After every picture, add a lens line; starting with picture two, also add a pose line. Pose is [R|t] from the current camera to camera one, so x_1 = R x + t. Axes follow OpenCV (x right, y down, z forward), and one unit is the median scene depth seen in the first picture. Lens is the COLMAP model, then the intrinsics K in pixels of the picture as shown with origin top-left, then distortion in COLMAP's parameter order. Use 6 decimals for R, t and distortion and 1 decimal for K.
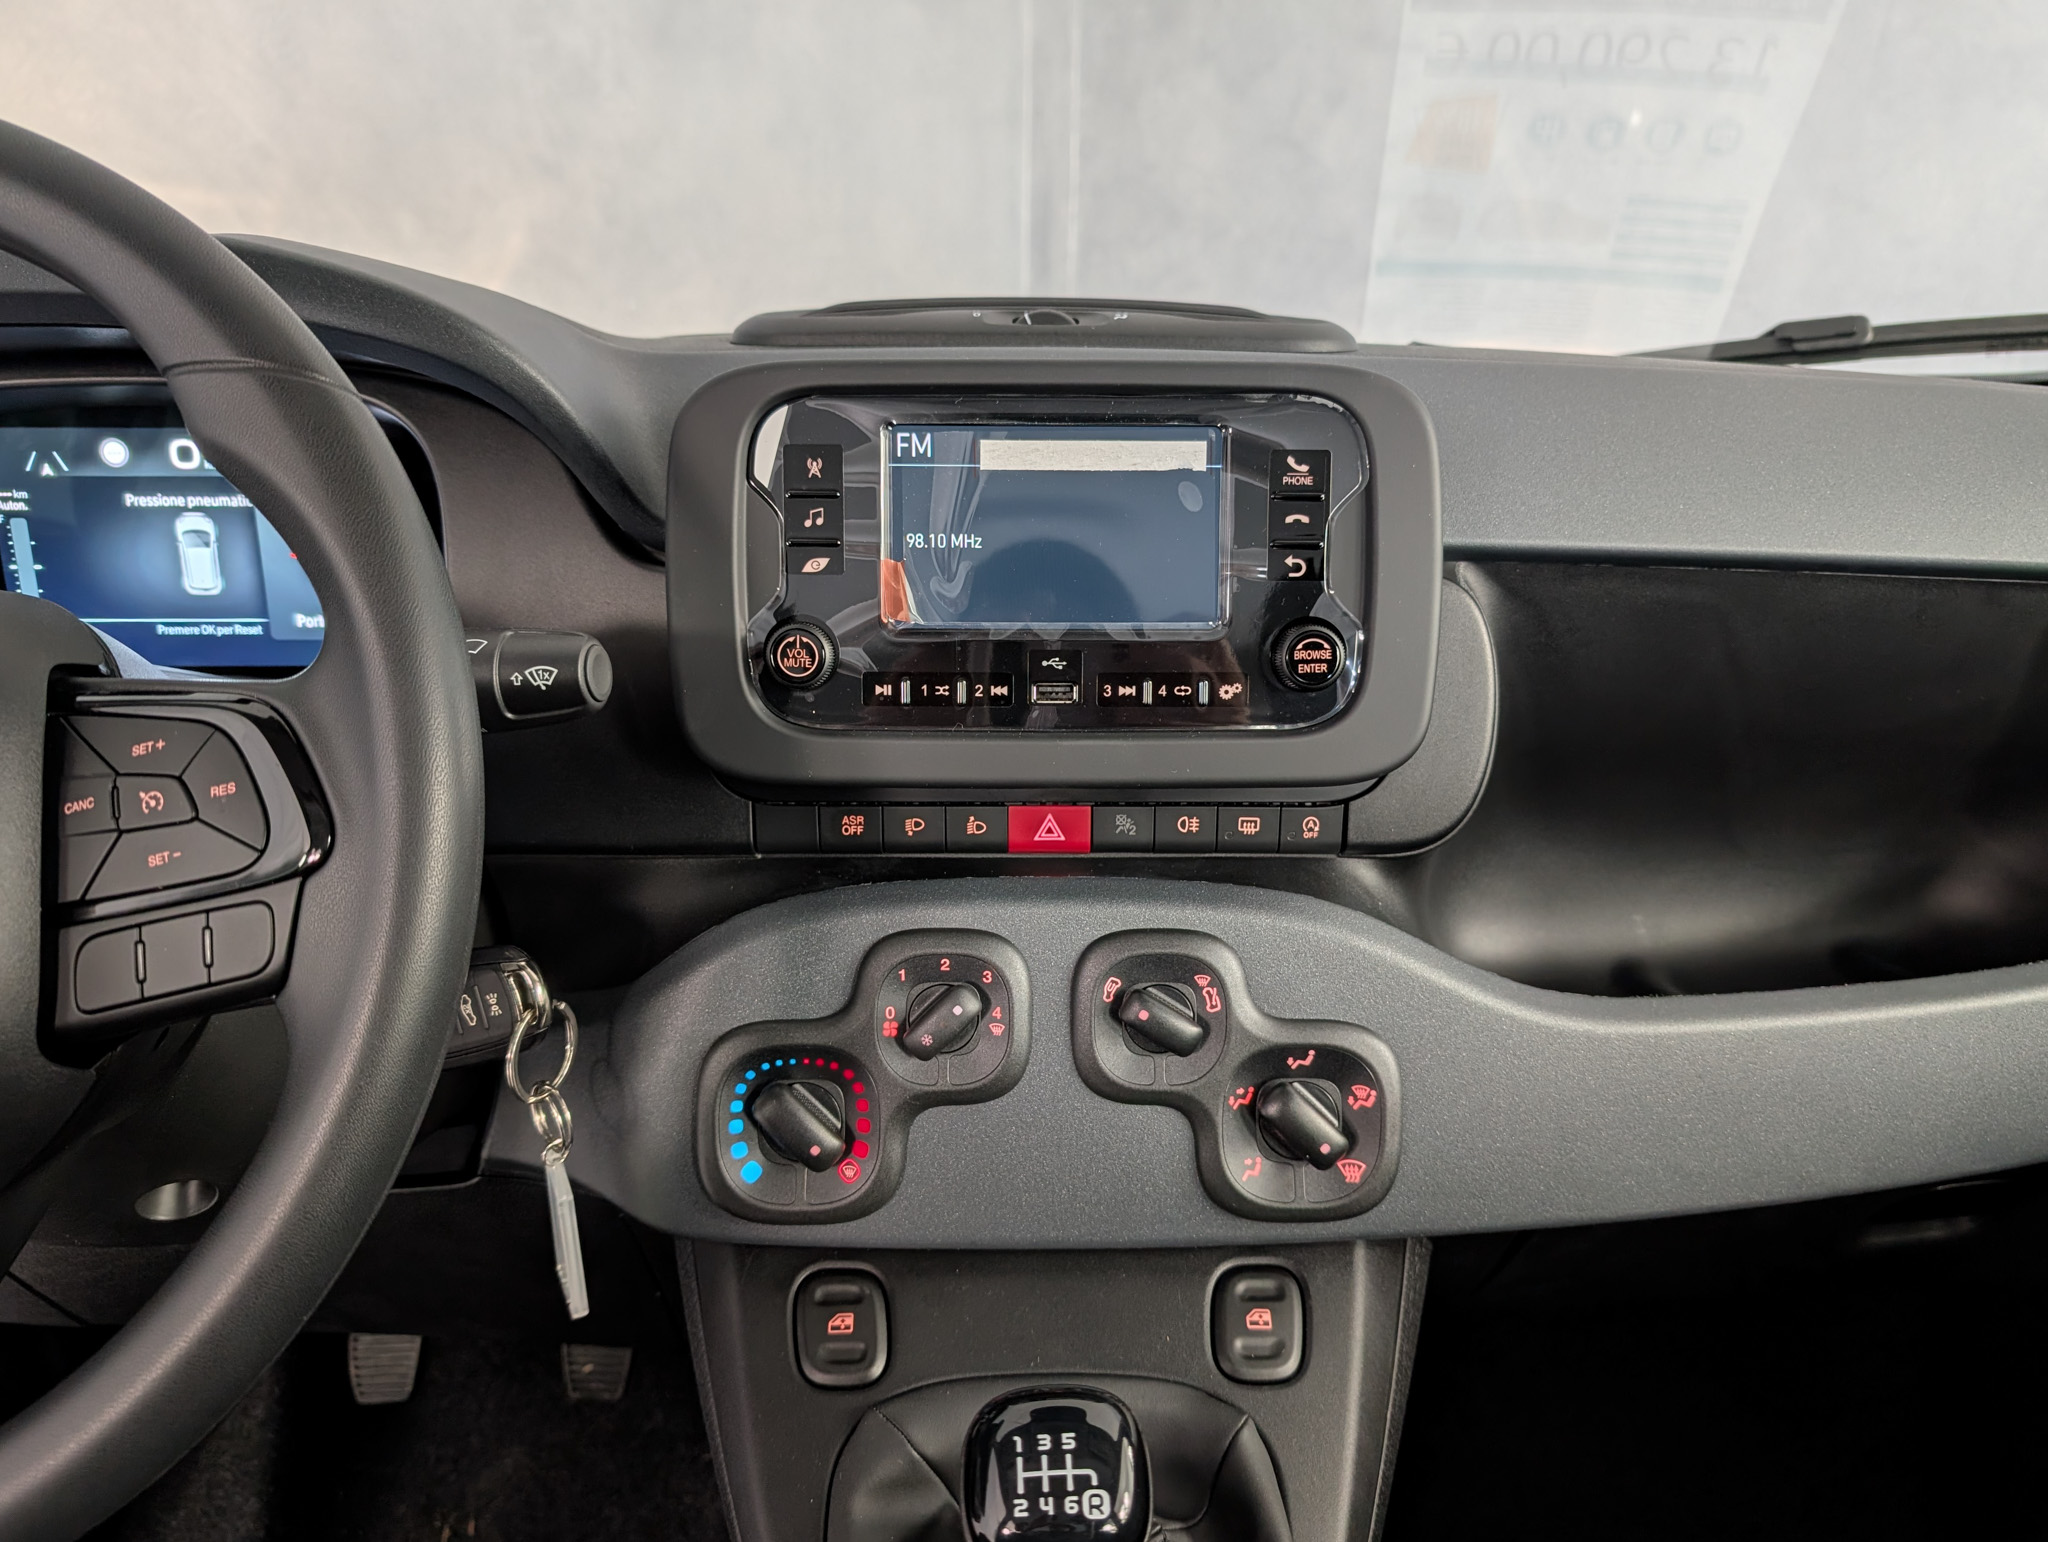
lens RADIAL K [[1542.2, 0, 1024.0], [0, 1542.2, 771.0], [0, 0, 1]] dist [0.003162, 0.004782]
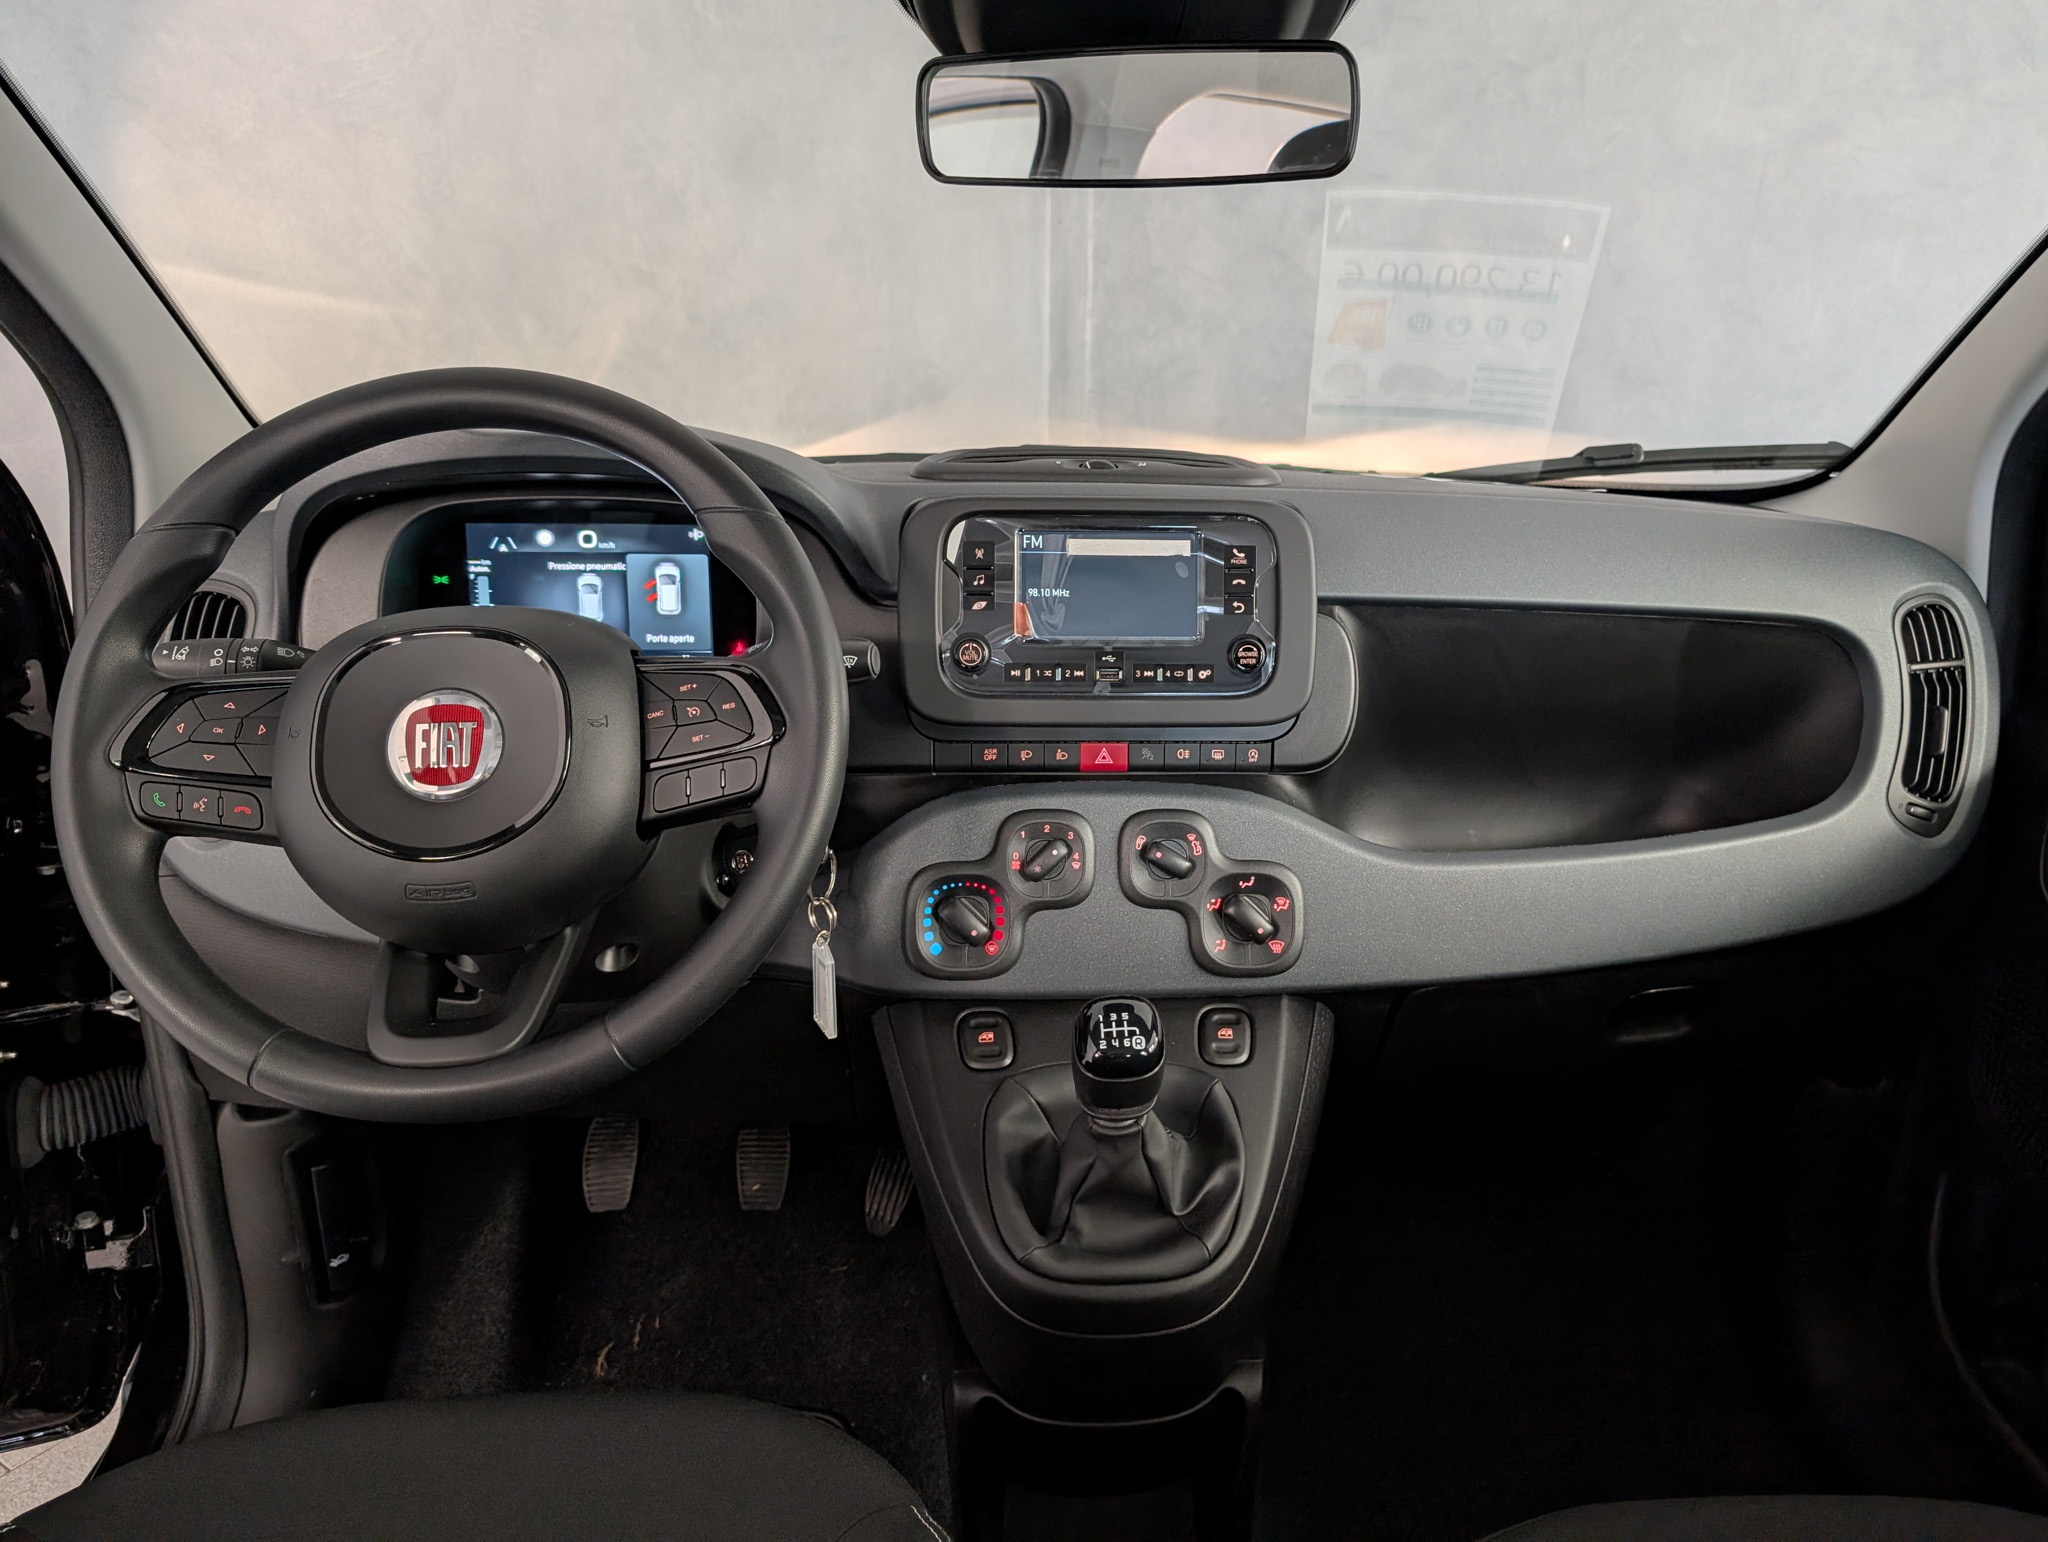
lens RADIAL K [[1587.2, 0, 1116.5], [0, 1587.2, 685.6], [0, 0, 1]] dist [0.055008, -0.090756]
pose [[0.998502, 0.001303, 0.054693, -0.071121], [0.003644, 0.995912, -0.090255, 0.126004], [-0.054587, 0.090319, 0.994416, -0.834137]]
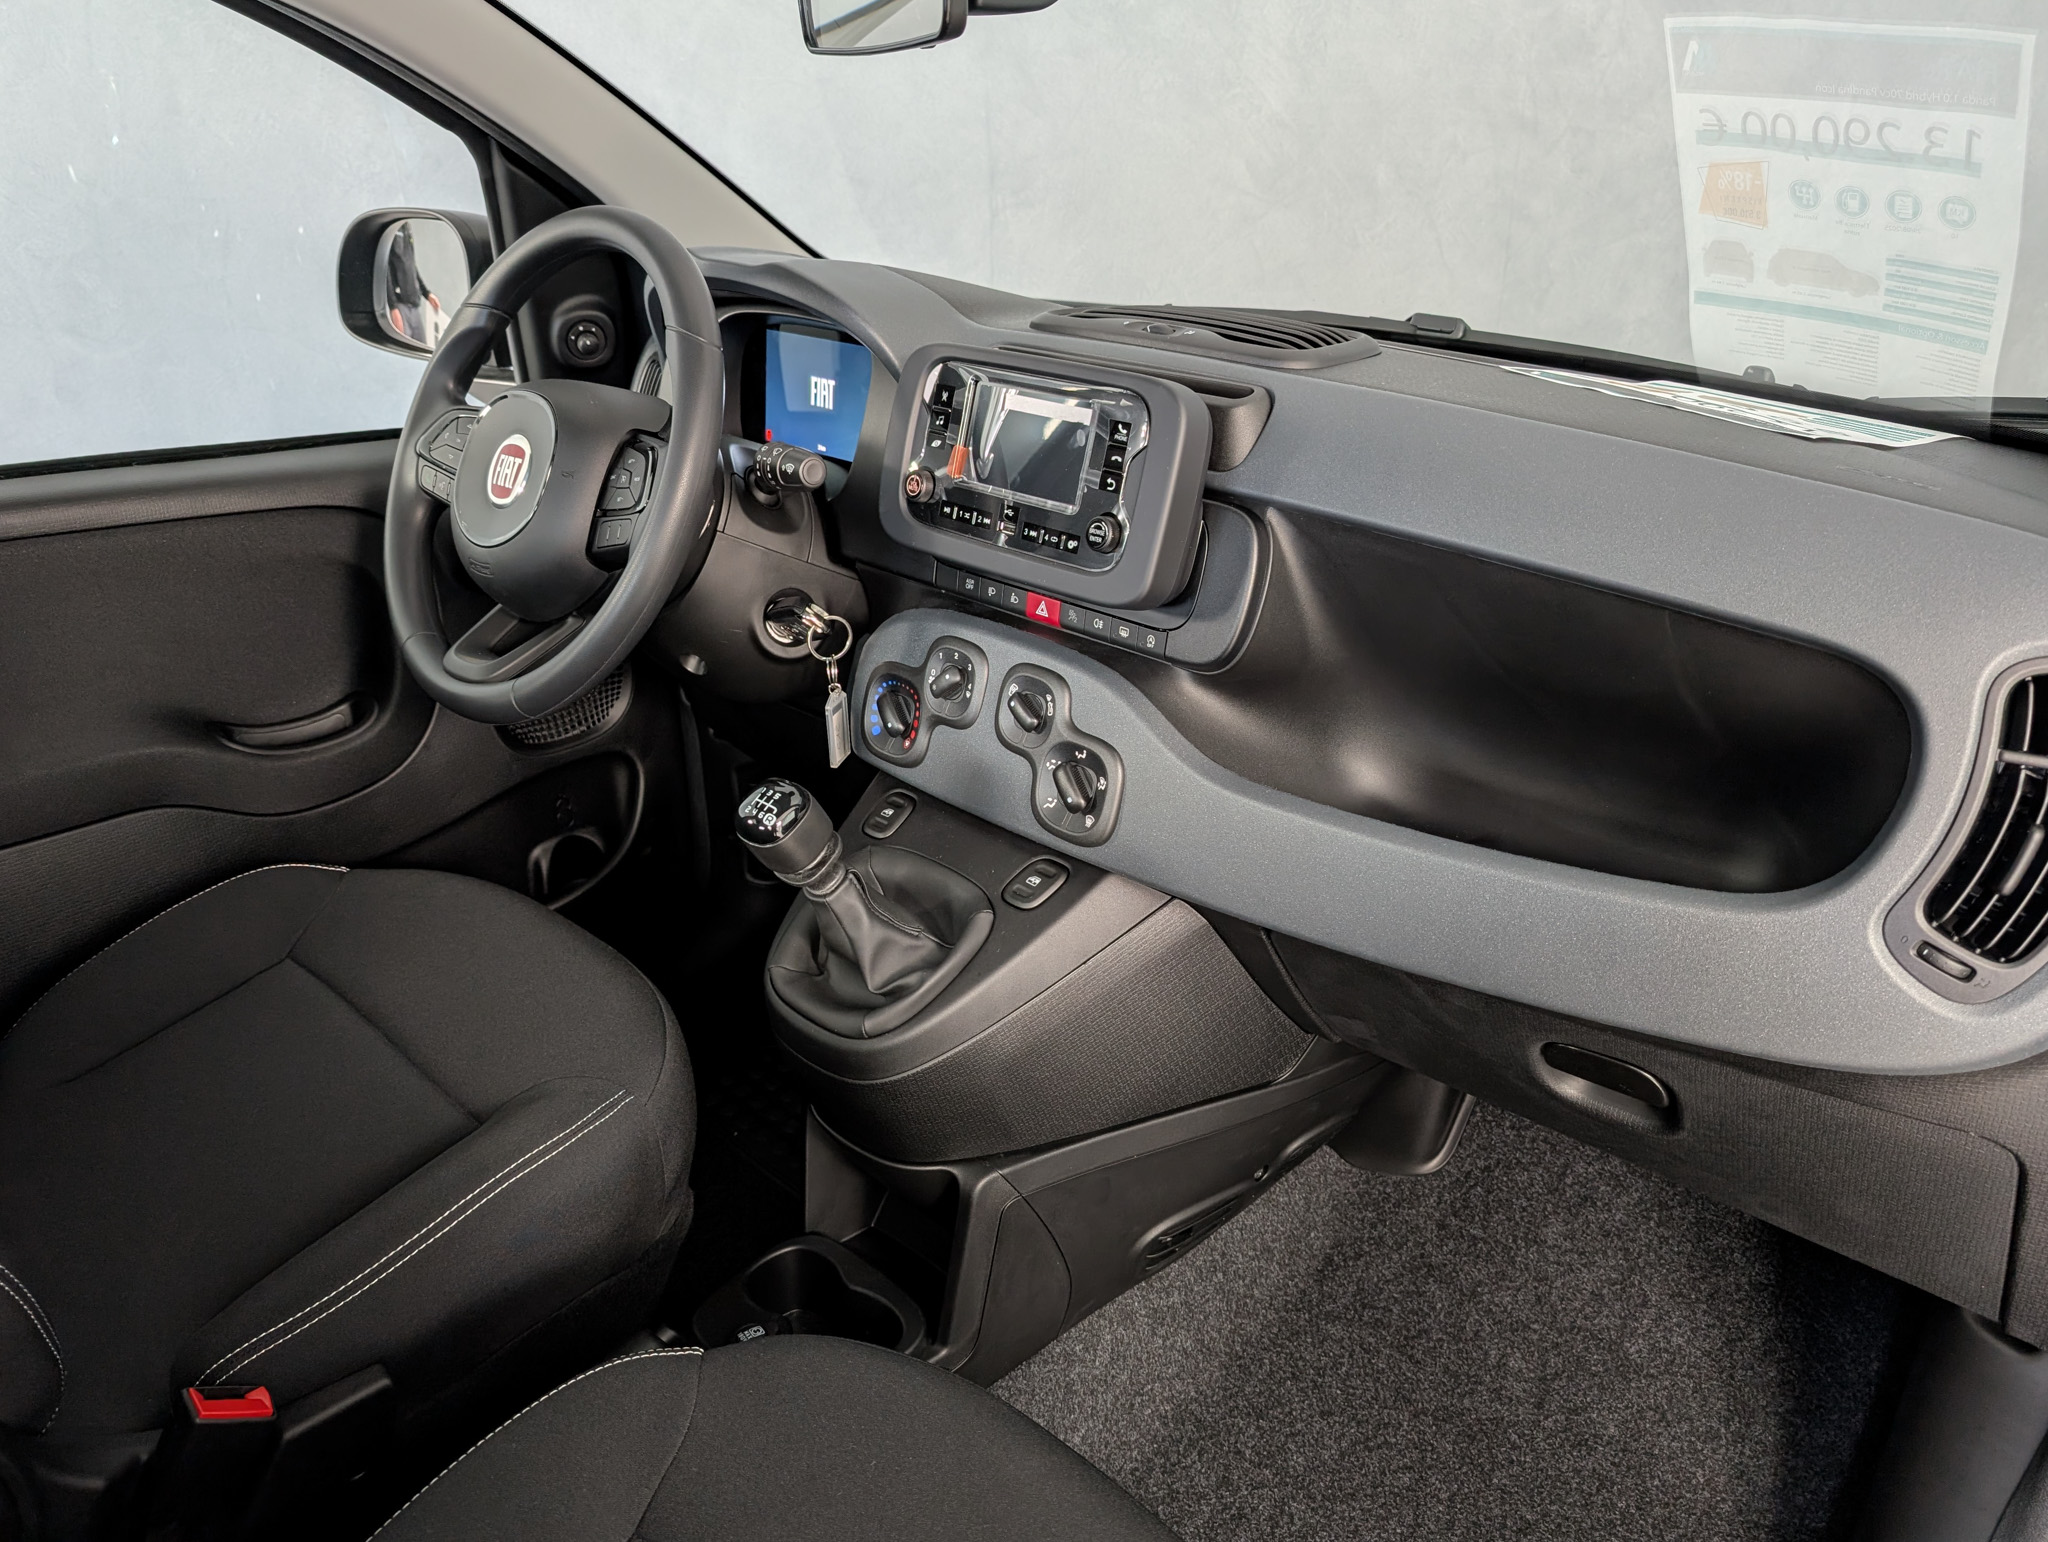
lens RADIAL K [[1495.1, 0, 1024.0], [0, 1495.1, 771.0], [0, 0, 1]] dist [0.105702, -0.173352]
pose [[0.707954, 0.292510, -0.642837, 1.284351], [-0.247476, 0.955235, 0.162116, -0.066242], [0.661481, 0.044316, 0.748652, -0.376593]]
